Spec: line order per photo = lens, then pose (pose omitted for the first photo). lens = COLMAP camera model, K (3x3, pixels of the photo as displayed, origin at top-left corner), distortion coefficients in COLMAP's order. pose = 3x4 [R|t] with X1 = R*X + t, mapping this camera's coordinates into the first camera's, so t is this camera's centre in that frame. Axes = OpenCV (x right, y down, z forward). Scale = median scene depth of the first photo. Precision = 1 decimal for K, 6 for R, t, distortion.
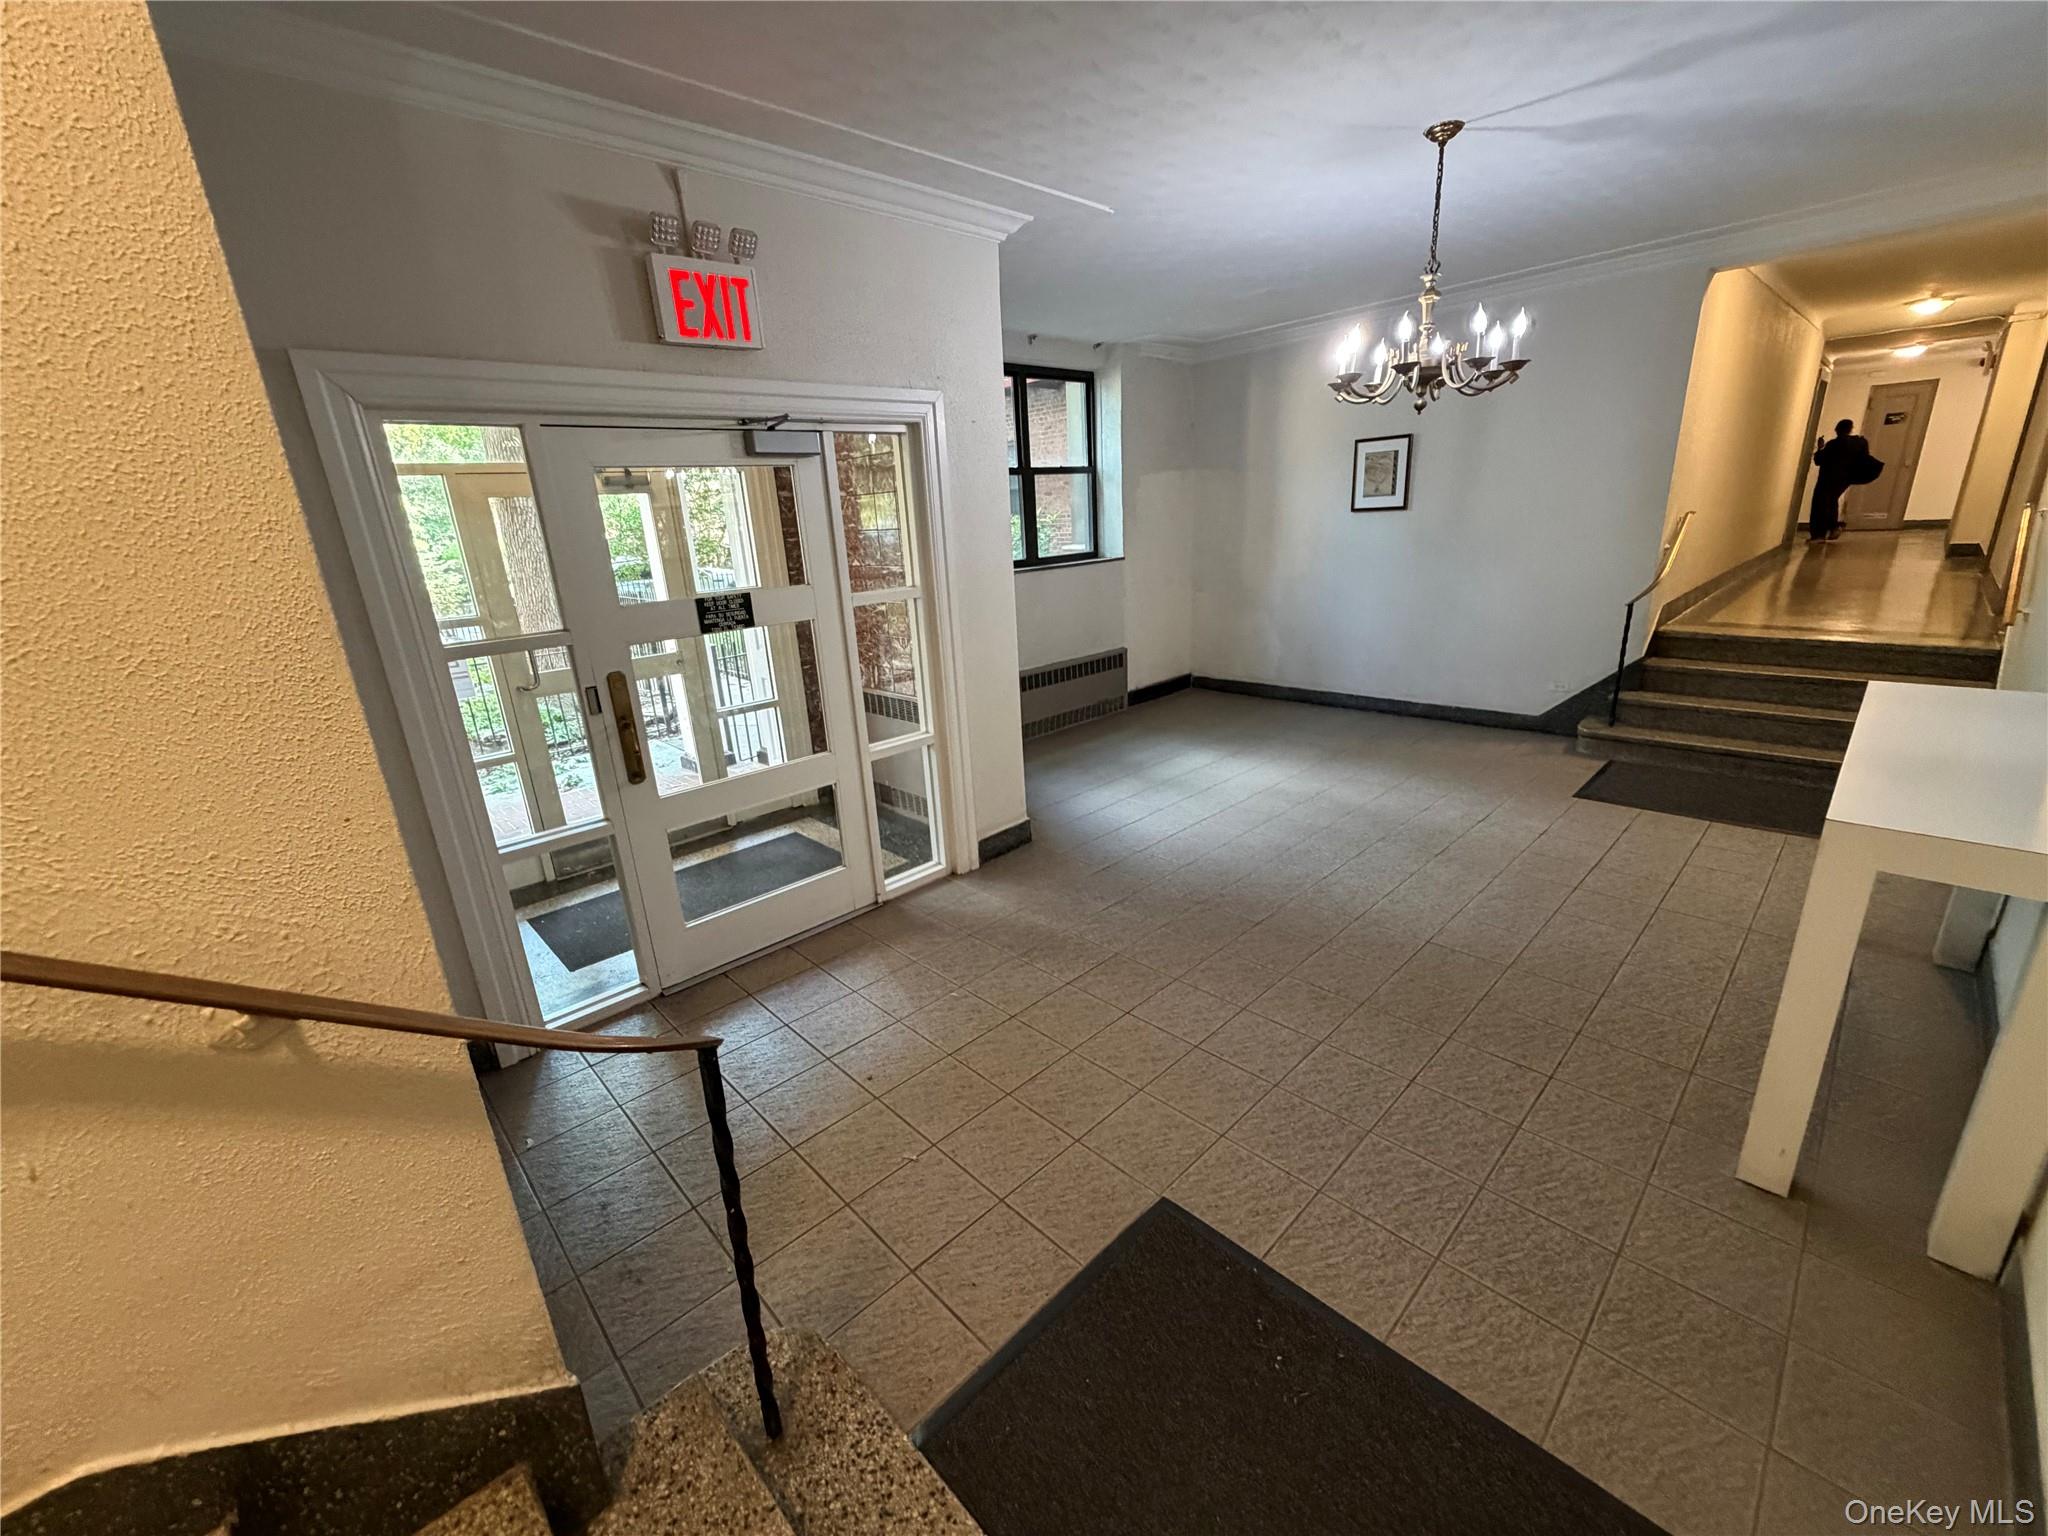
lens RADIAL K [[814.9, 0, 1024.7], [0, 814.9, 770.9], [0, 0, 1]] dist [0.002620, 0.000191]
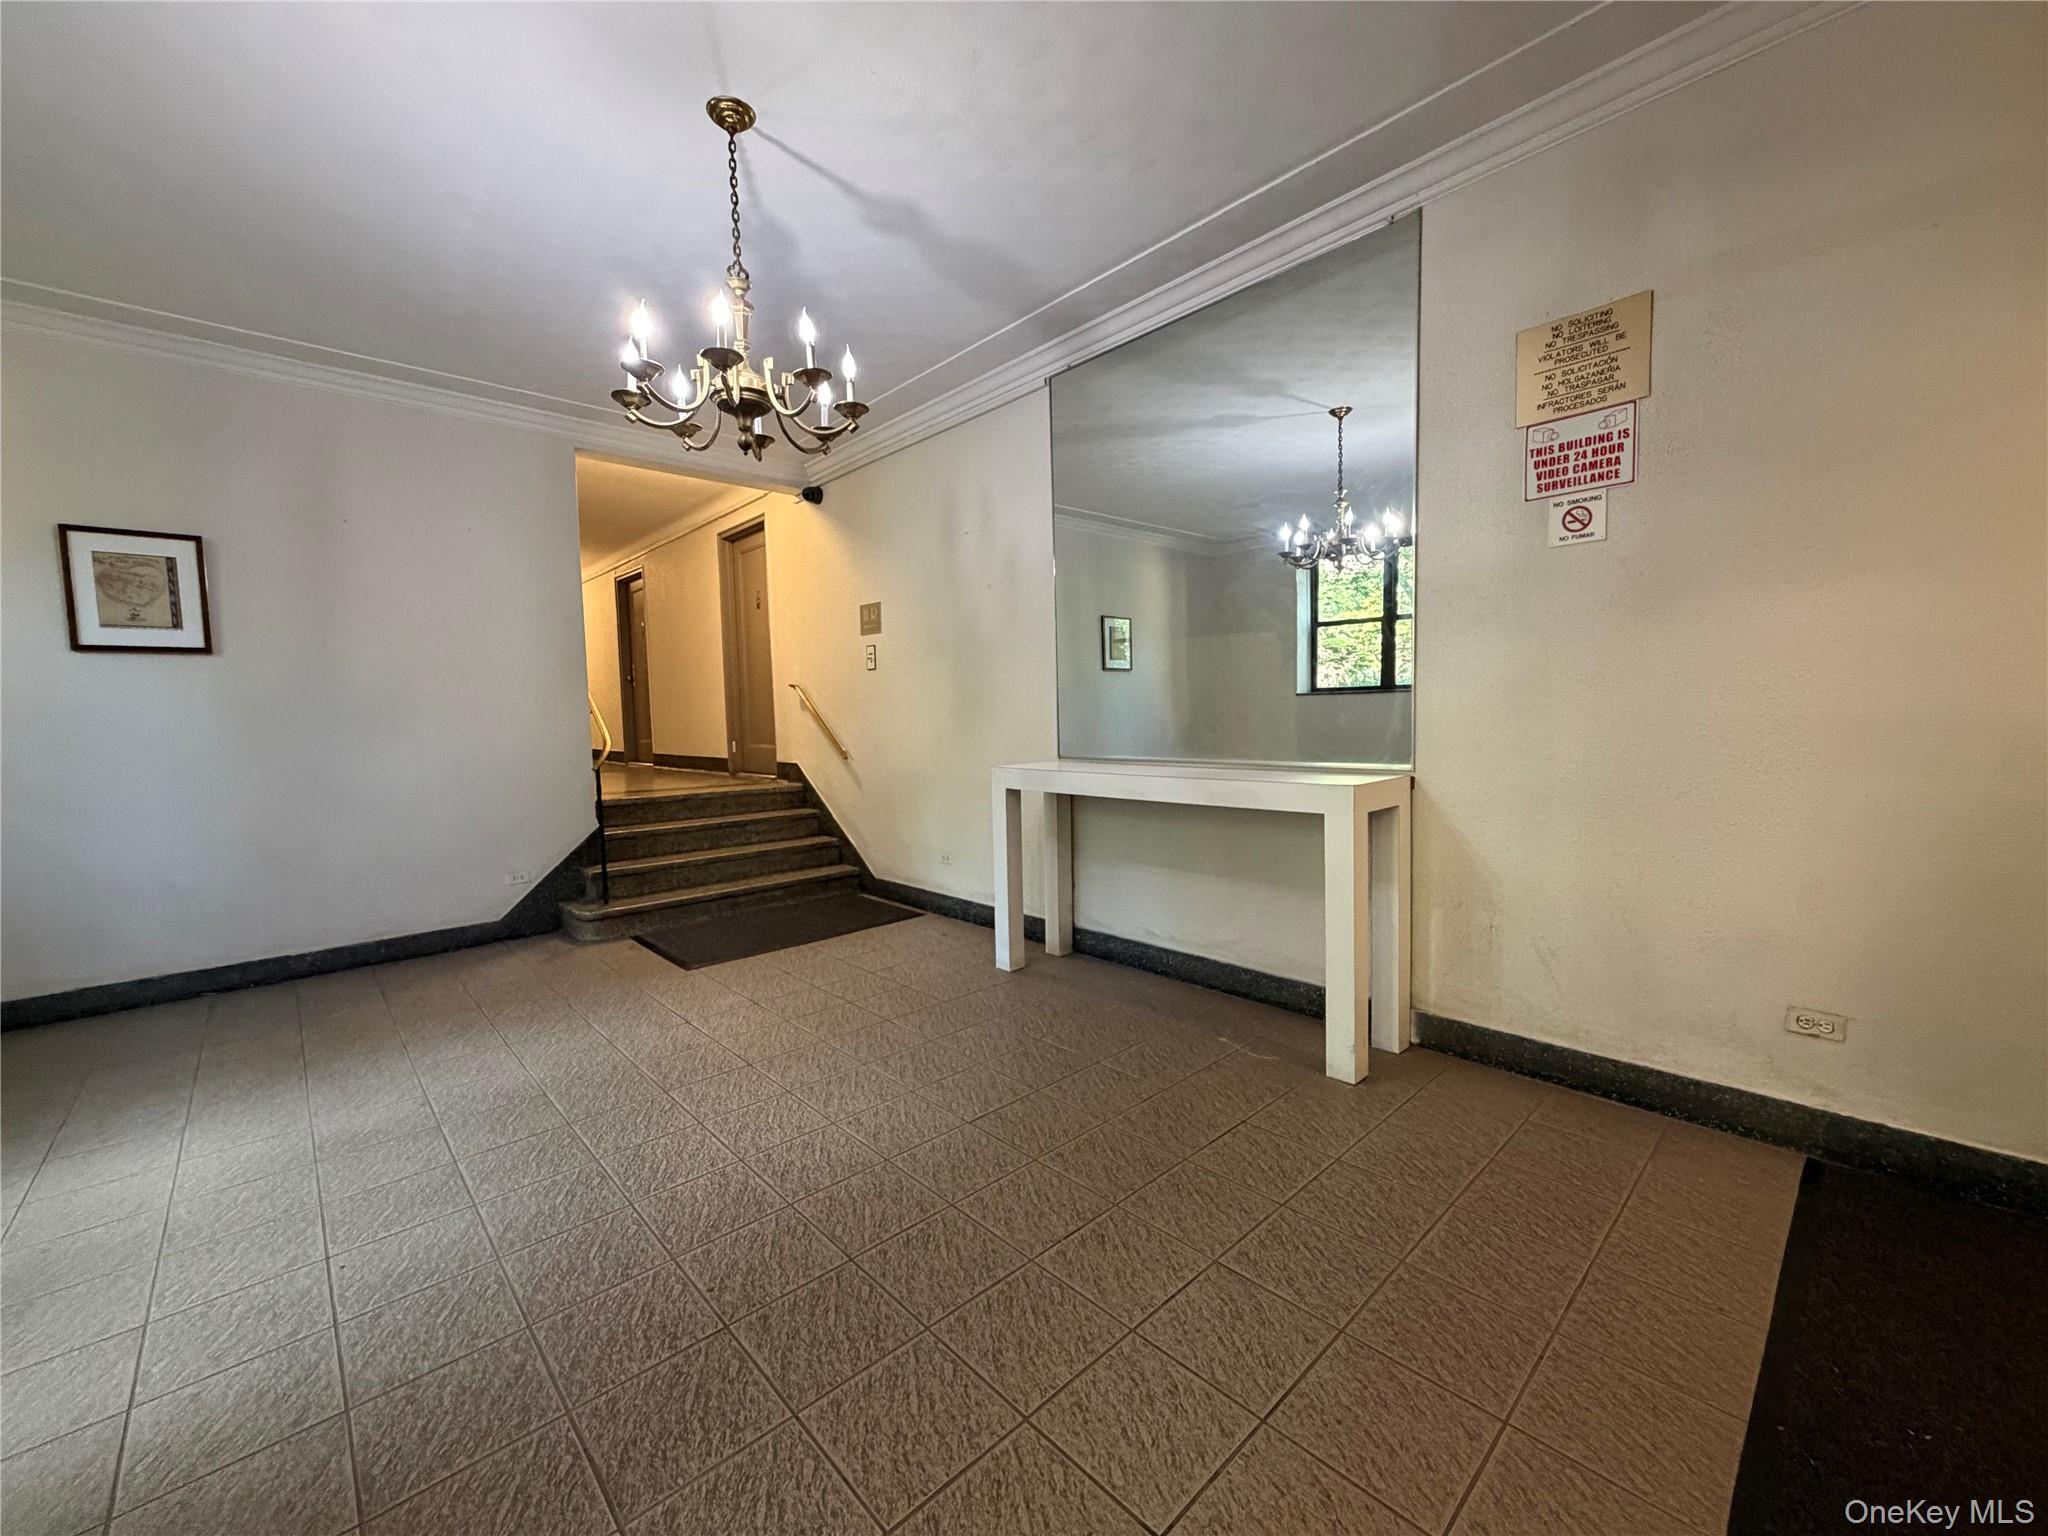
lens RADIAL K [[814.9, 0, 1022.5], [0, 814.9, 763.6], [0, 0, 1]] dist [0.002620, 0.000191]
pose [[0.011350, -0.009527, 0.999890, -0.167383], [0.320387, 0.947271, 0.005389, -0.060603], [-0.947219, 0.320291, 0.013804, 0.528078]]
